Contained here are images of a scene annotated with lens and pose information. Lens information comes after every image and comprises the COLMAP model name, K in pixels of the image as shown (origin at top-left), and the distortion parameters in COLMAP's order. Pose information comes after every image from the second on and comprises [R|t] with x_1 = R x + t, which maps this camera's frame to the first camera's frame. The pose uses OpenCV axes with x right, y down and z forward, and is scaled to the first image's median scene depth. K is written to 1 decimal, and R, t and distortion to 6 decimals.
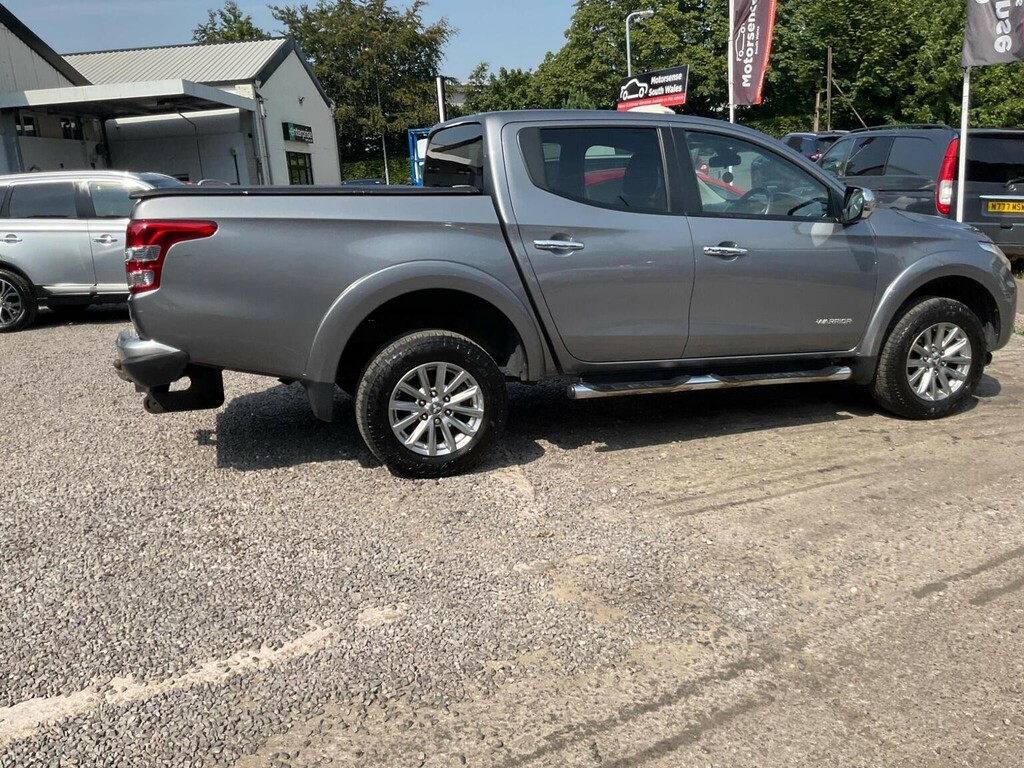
lens RADIAL K [[859.2, 0, 511.1], [0, 859.2, 374.6], [0, 0, 1]] dist [0.073397, -0.144081]
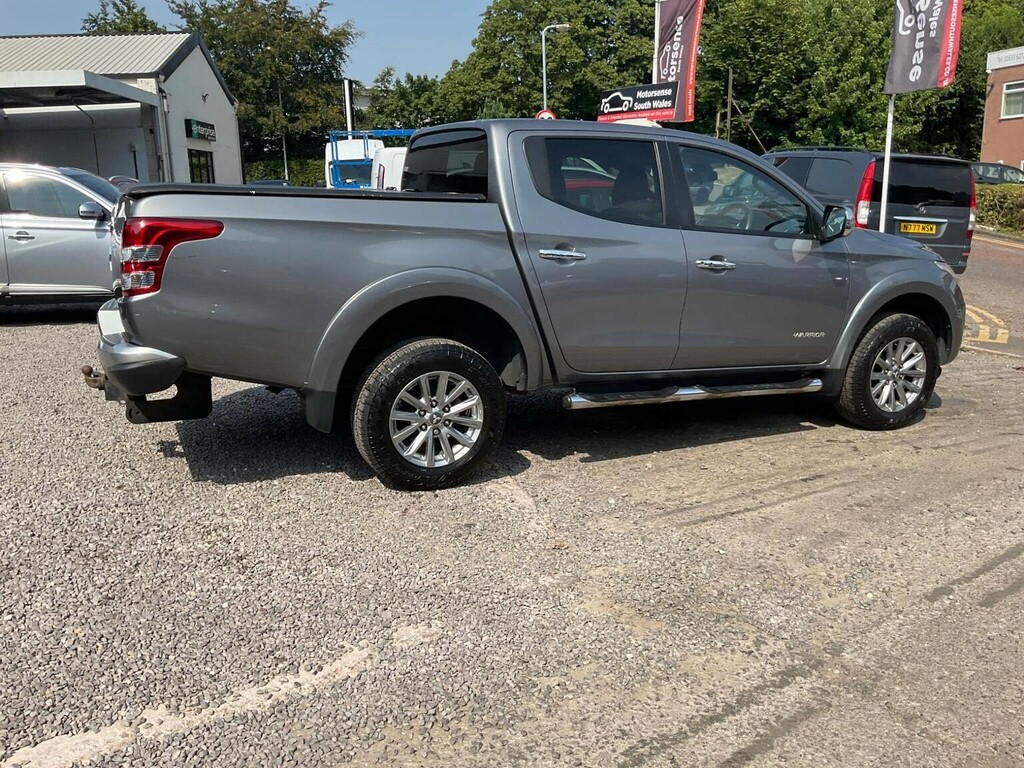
lens RADIAL K [[860.2, 0, 512.7], [0, 860.2, 381.6], [0, 0, 1]] dist [0.078125, -0.163280]
pose [[0.992533, 0.006119, 0.121822, -0.099941], [-0.005876, 0.999980, -0.002352, -0.001314], [-0.121833, 0.001619, 0.992549, 0.015015]]
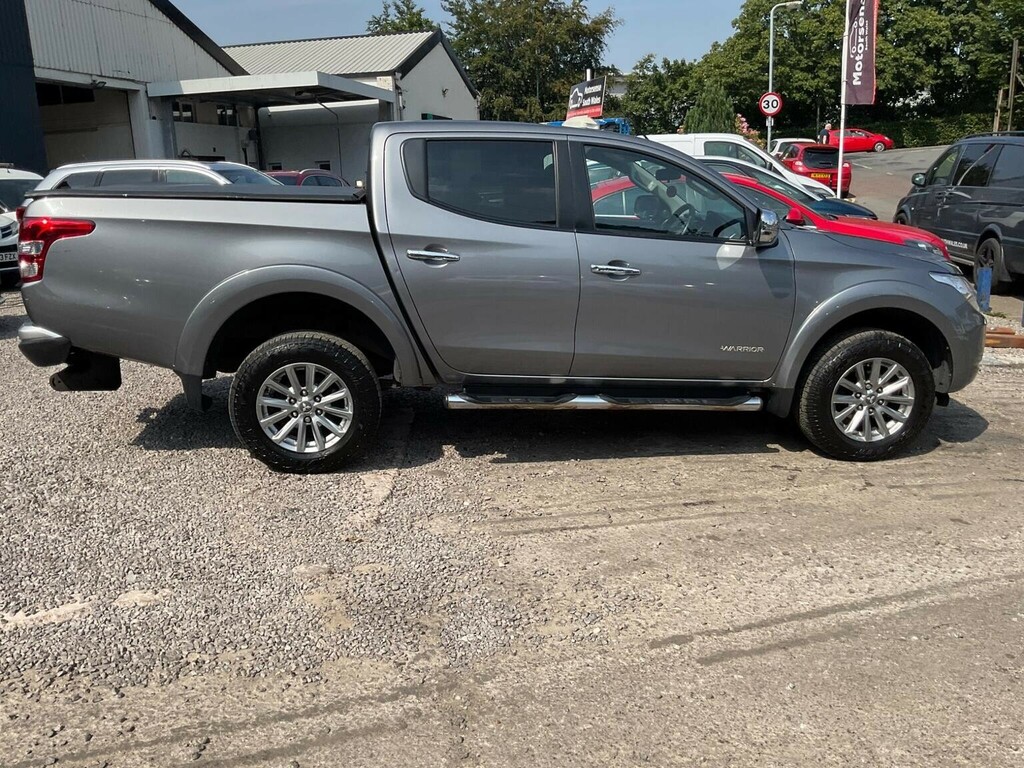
lens RADIAL K [[860.3, 0, 509.3], [0, 860.3, 377.8], [0, 0, 1]] dist [0.071221, -0.137179]
pose [[0.978972, 0.074470, -0.189917, 0.295282], [-0.071694, 0.997196, 0.021455, -0.030758], [0.190983, -0.007388, 0.981566, 0.019354]]
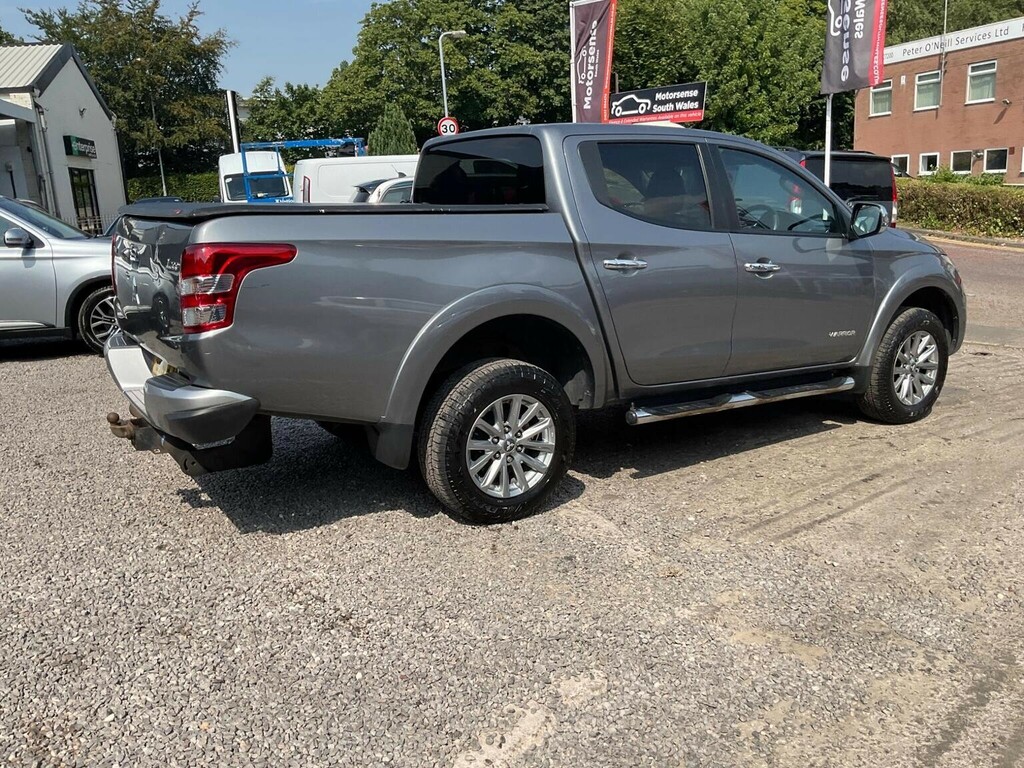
lens RADIAL K [[858.0, 0, 510.3], [0, 858.0, 387.4], [0, 0, 1]] dist [0.064672, -0.127826]
pose [[0.967568, -0.054047, 0.246759, -0.258376], [0.055740, 0.998445, 0.000126, -0.019282], [-0.246382, 0.013632, 0.969077, 0.097050]]
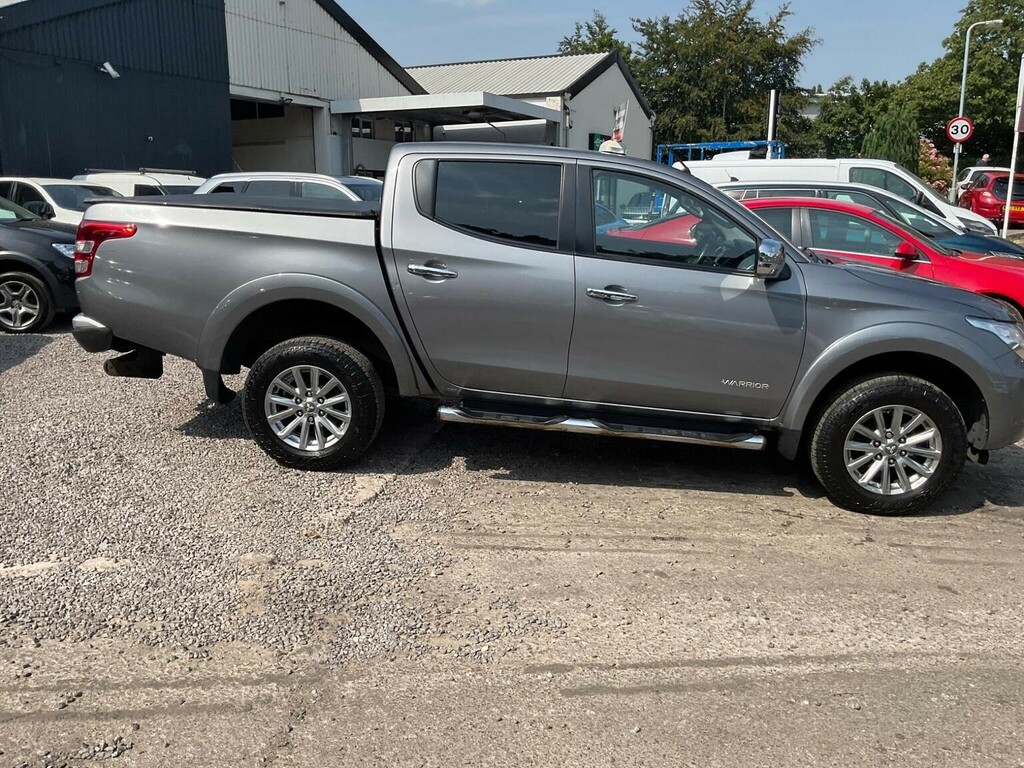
lens RADIAL K [[858.8, 0, 511.4], [0, 858.8, 384.0], [0, 0, 1]] dist [0.071862, -0.145566]
pose [[0.911311, 0.144132, -0.385666, 0.483114], [-0.143561, 0.989173, 0.030448, -0.052275], [0.385878, 0.027619, 0.922136, 0.065554]]
